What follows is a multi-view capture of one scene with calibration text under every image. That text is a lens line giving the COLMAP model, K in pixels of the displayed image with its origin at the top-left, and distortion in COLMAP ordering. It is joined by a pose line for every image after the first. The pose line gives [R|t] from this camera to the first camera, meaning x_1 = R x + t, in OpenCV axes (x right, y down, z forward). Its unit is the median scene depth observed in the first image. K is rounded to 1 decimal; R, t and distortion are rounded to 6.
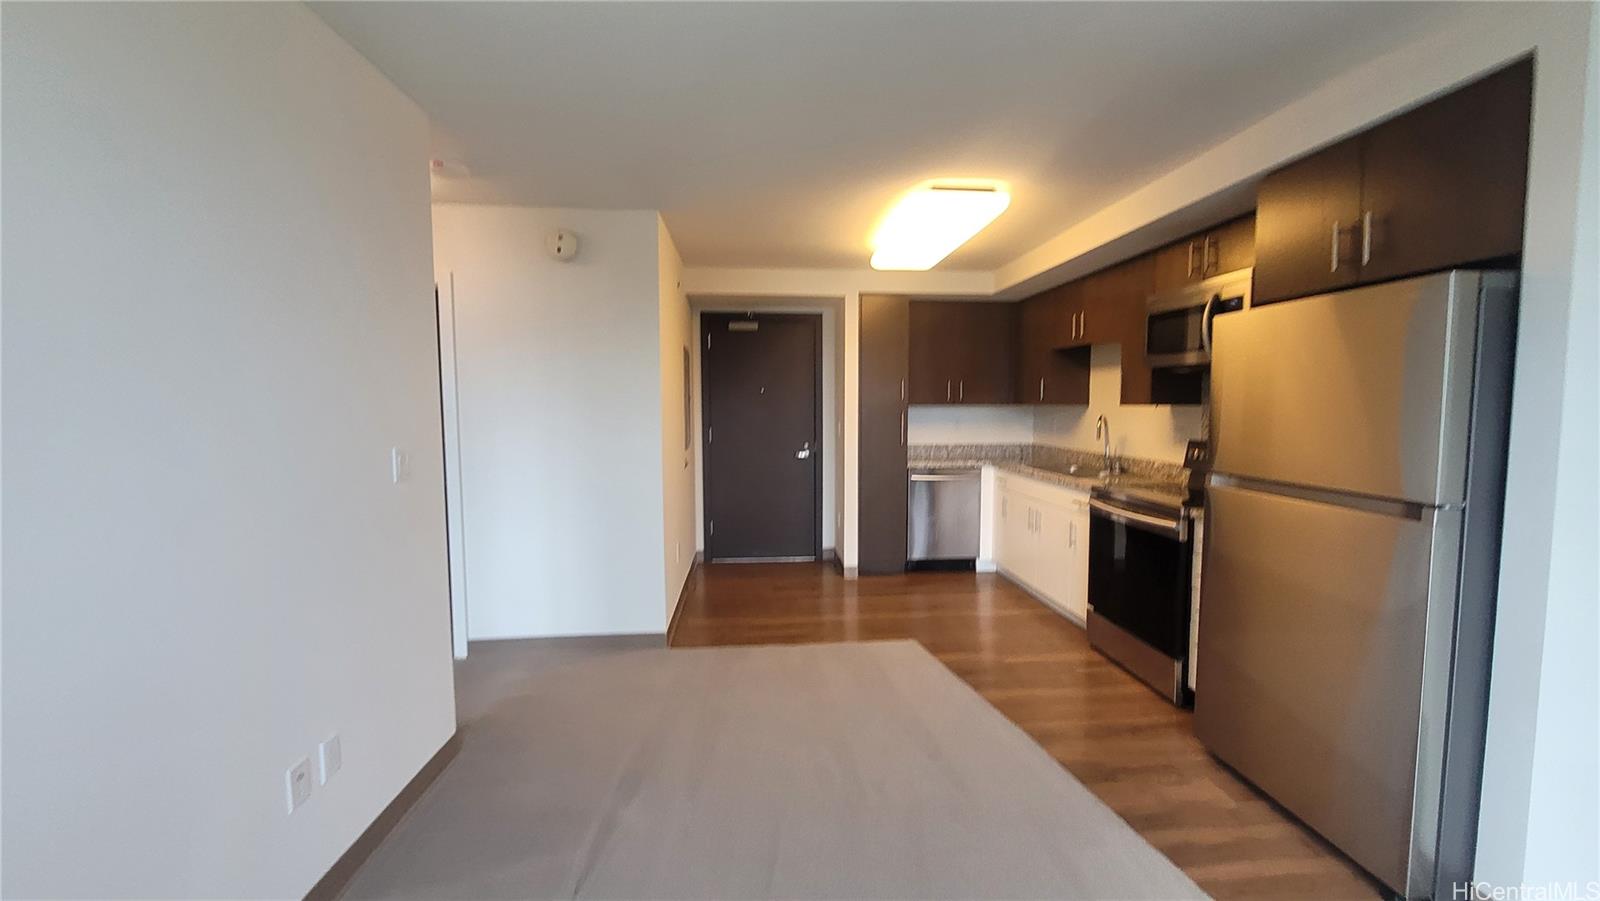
lens RADIAL K [[625.5, 0, 802.8], [0, 625.5, 448.0], [0, 0, 1]] dist [-0.008297, -0.000379]
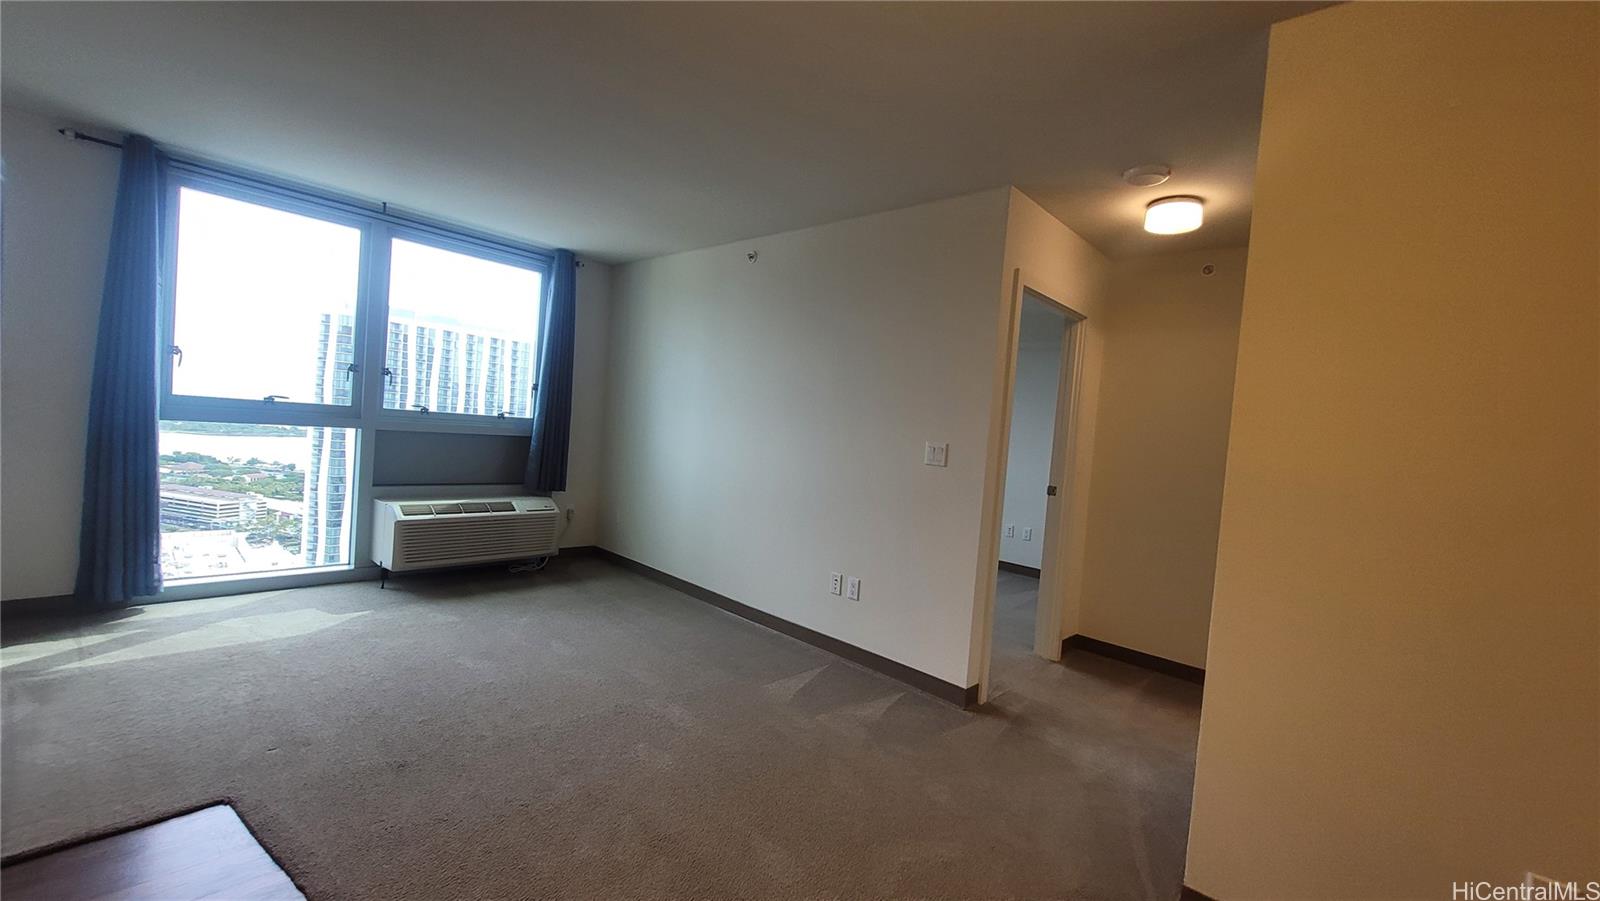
lens RADIAL K [[625.5, 0, 802.8], [0, 625.5, 448.0], [0, 0, 1]] dist [-0.008297, -0.000379]
pose [[-0.742689, -0.036656, -0.668633, 0.261920], [-0.126062, 0.988301, 0.085843, -0.034504], [0.657664, 0.148044, -0.738621, 0.856660]]
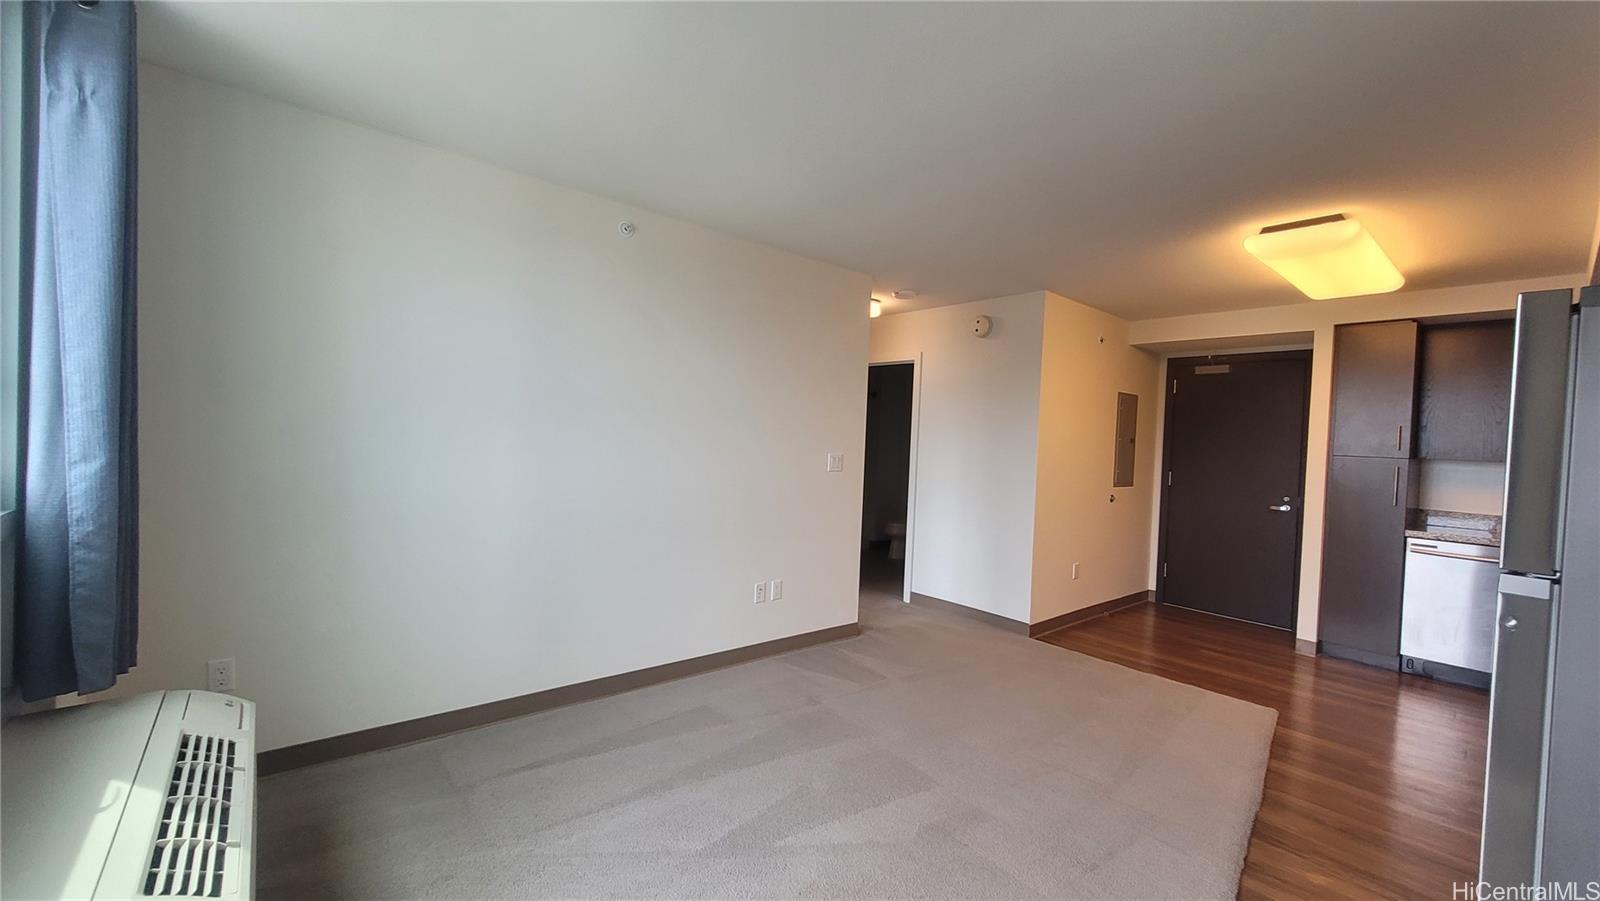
lens RADIAL K [[625.5, 0, 802.8], [0, 625.5, 448.0], [0, 0, 1]] dist [-0.008297, -0.000379]
pose [[0.574477, 0.040379, -0.817524, 0.398635], [-0.099457, 0.994825, -0.020753, 0.014264], [0.812456, 0.093231, 0.575520, -0.088373]]
